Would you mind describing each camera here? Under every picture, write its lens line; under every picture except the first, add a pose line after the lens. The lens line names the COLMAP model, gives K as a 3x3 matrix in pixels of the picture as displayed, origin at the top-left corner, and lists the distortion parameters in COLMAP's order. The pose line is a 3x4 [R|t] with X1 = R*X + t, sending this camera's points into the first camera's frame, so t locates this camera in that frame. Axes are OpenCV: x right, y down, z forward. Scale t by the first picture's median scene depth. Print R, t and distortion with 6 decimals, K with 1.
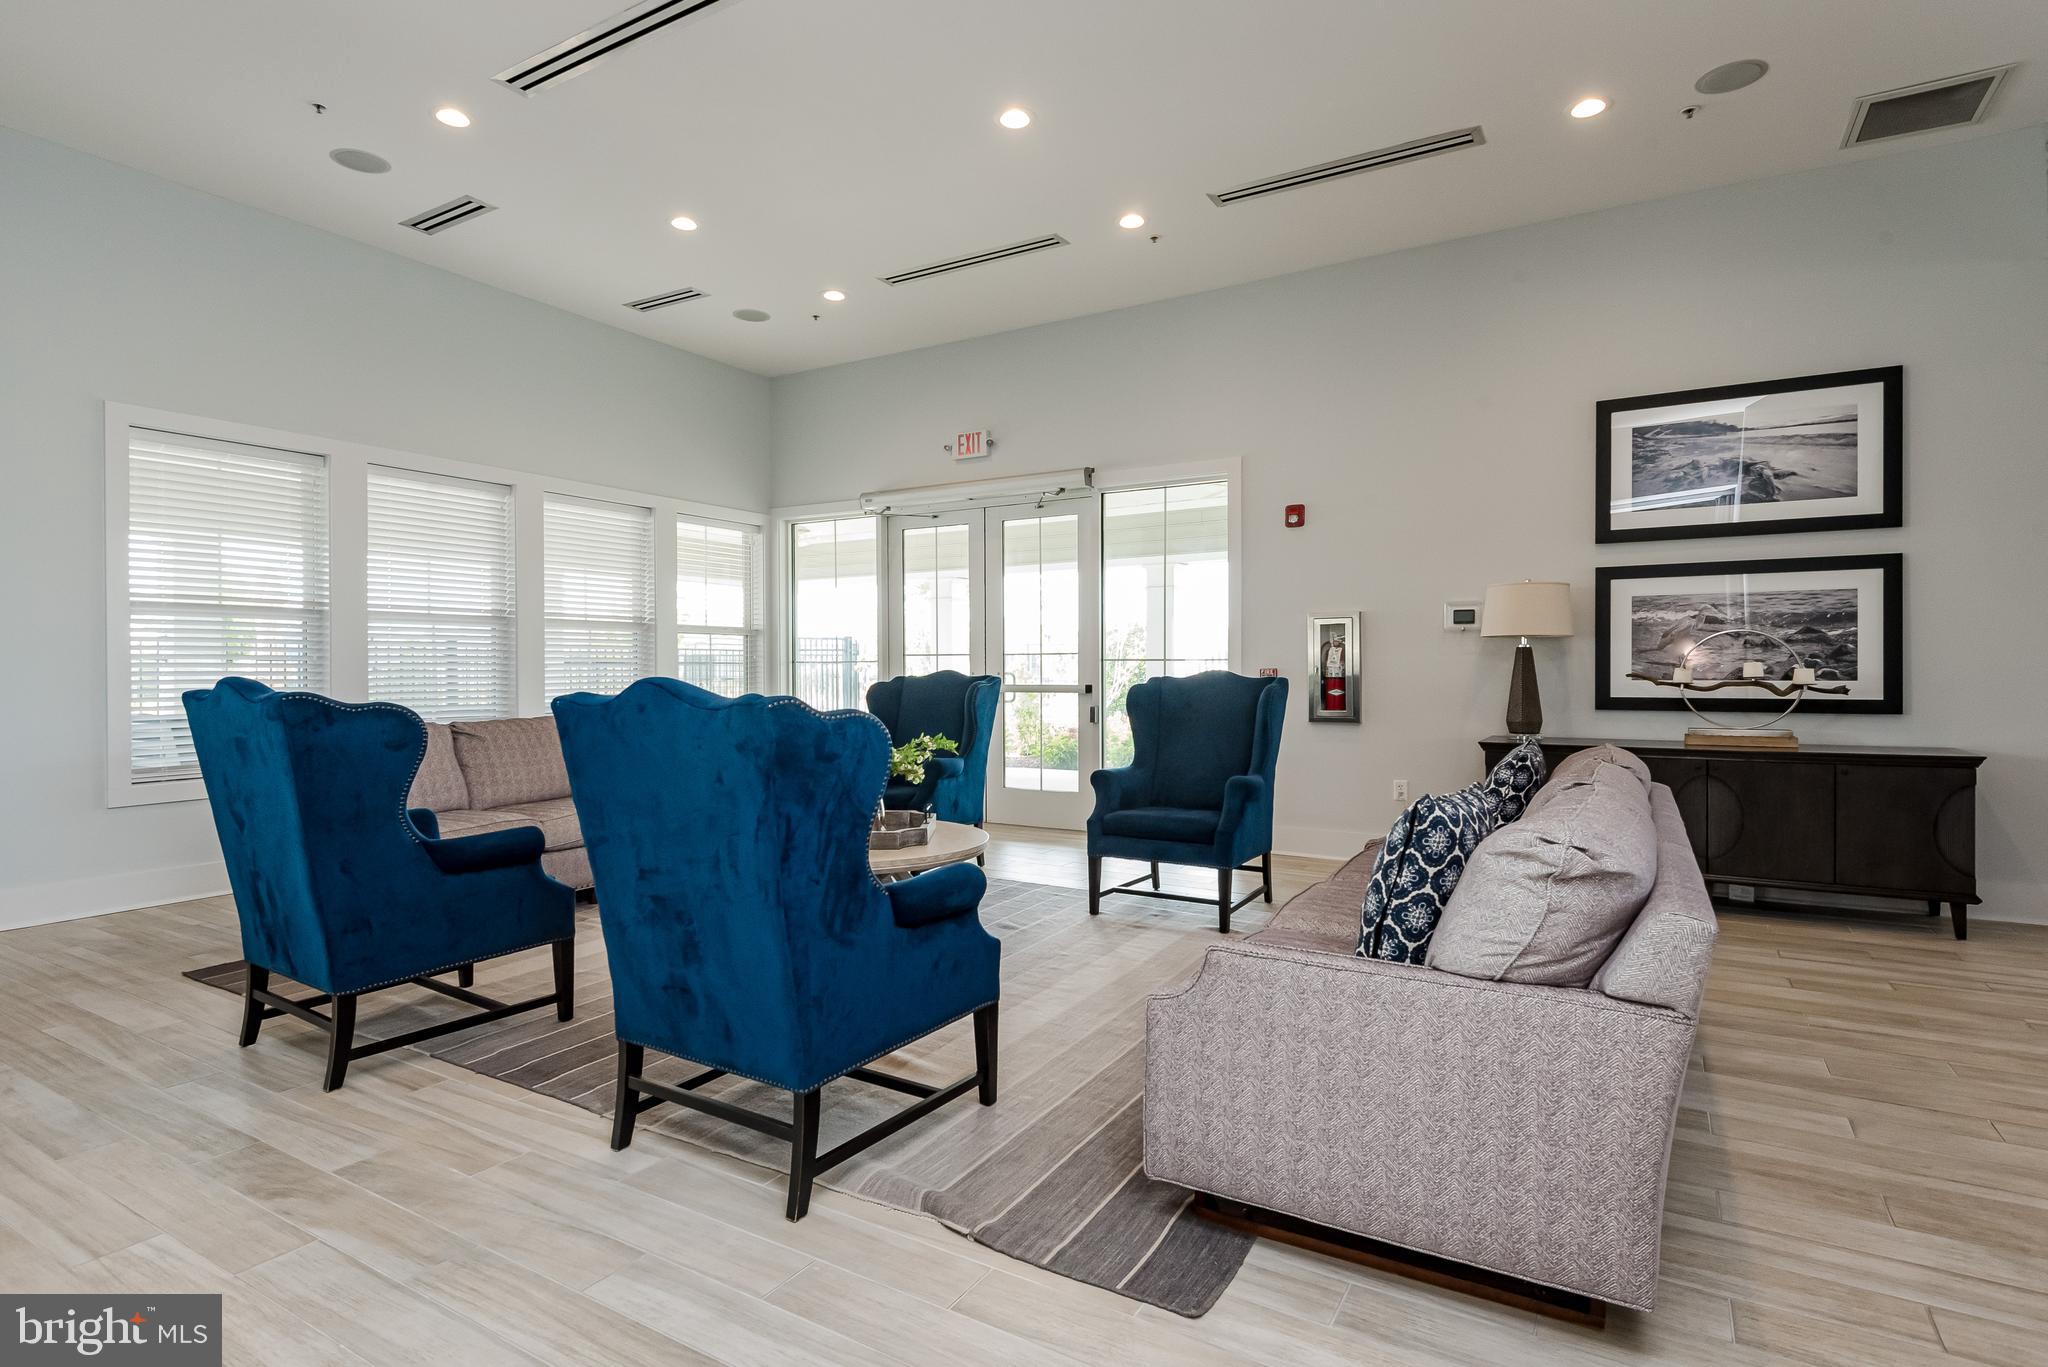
lens RADIAL K [[1049.6, 0, 970.1], [0, 1049.6, 682.4], [0, 0, 1]] dist [0.000212, -0.006833]
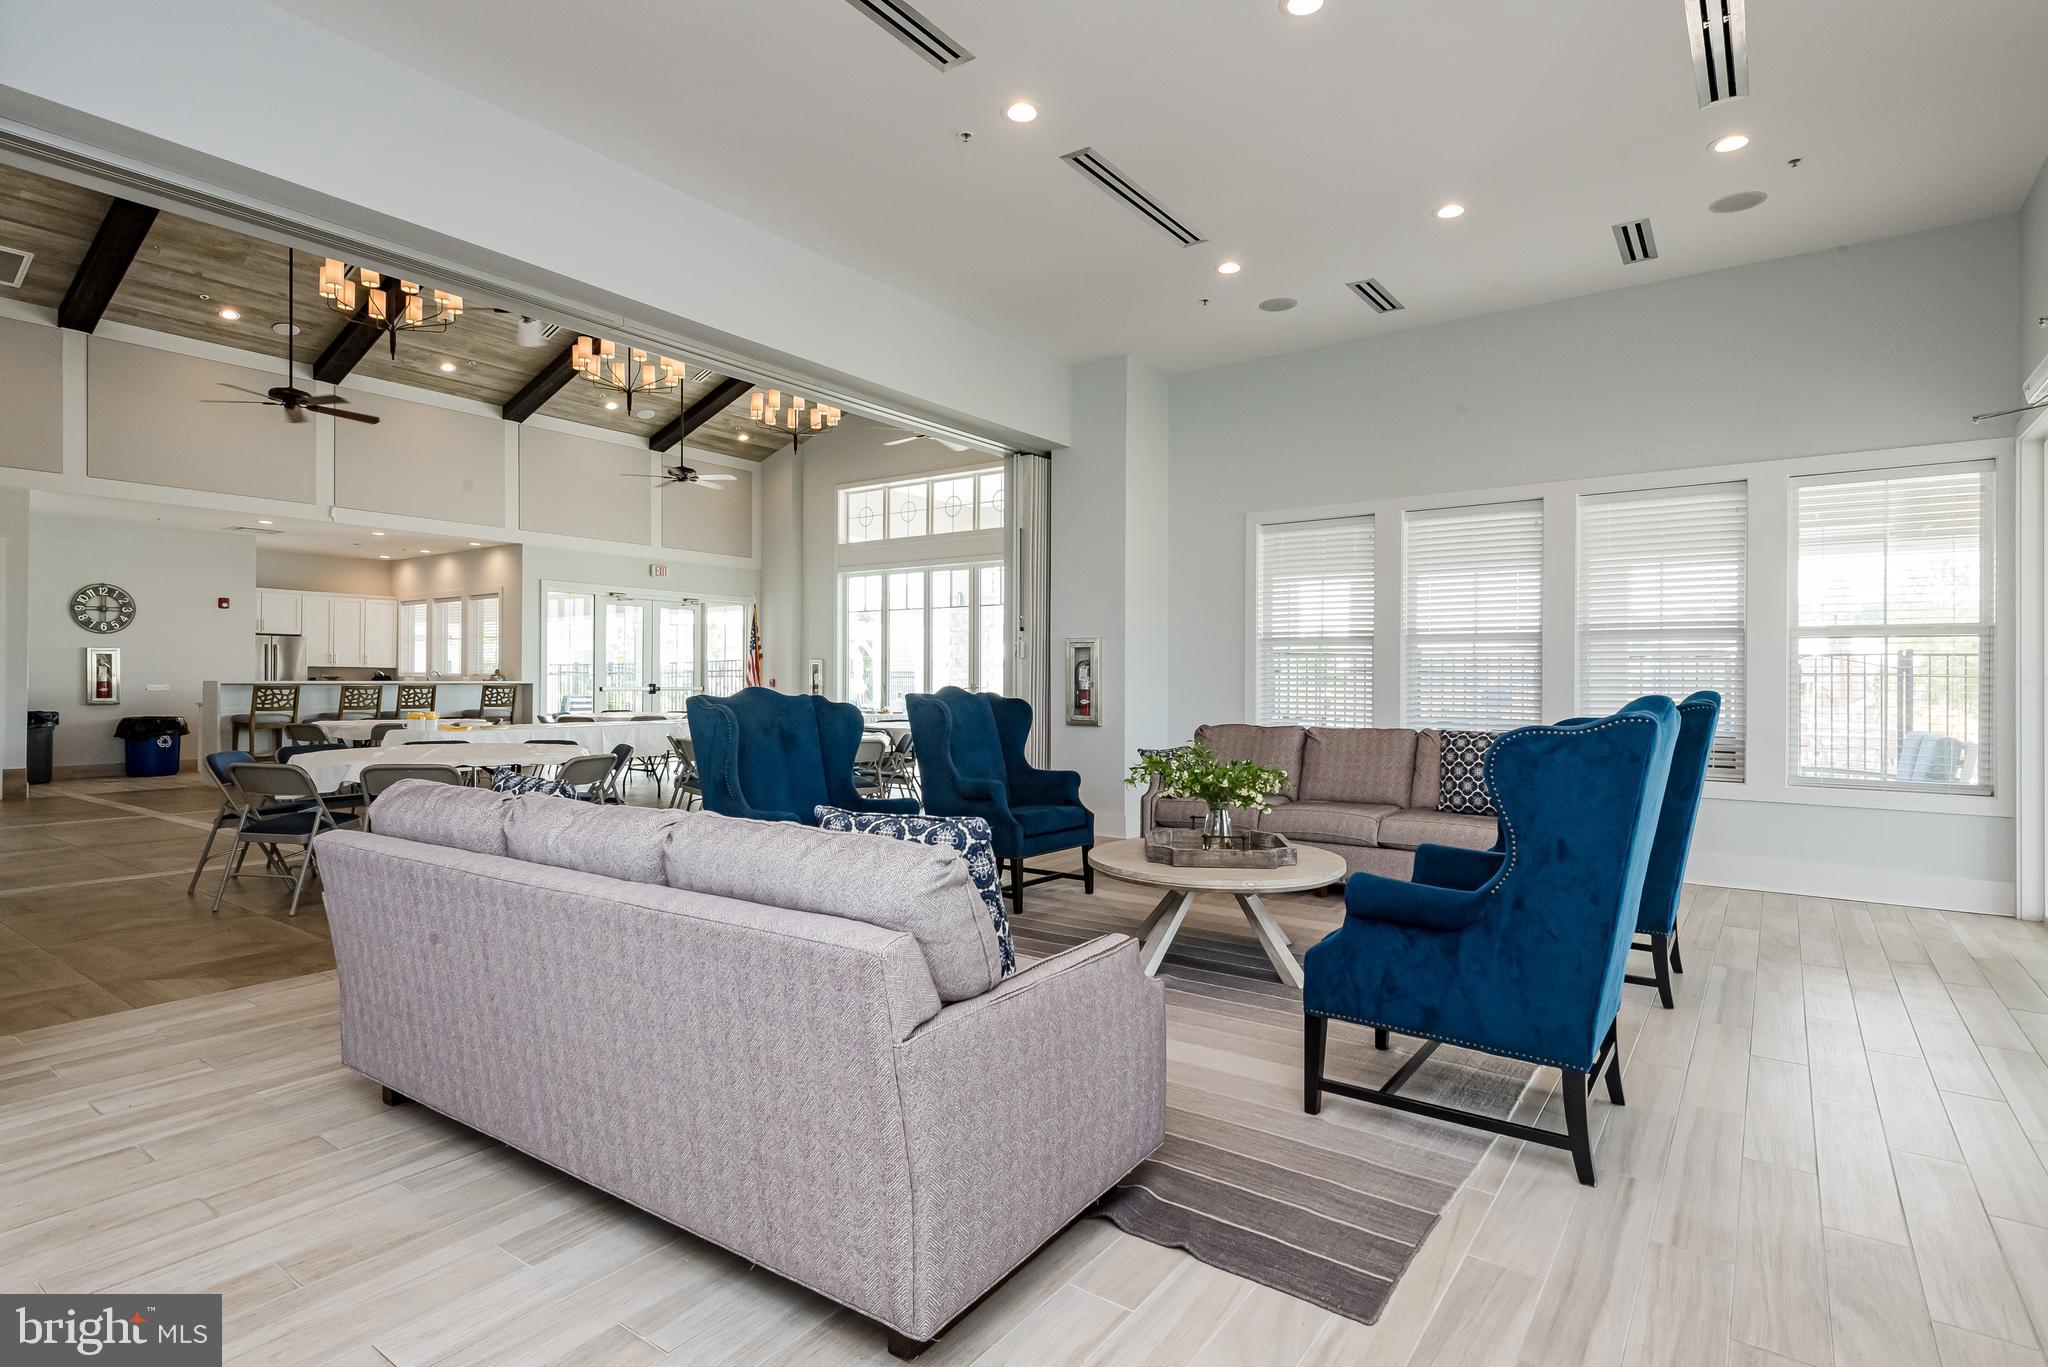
lens RADIAL K [[1049.6, 0, 970.1], [0, 1049.6, 682.4], [0, 0, 1]] dist [0.000212, -0.006833]
pose [[-0.098566, -0.006535, -0.995109, 0.868887], [-0.013648, 0.999893, -0.005214, -0.007945], [0.995037, 0.013068, -0.098645, 0.840697]]
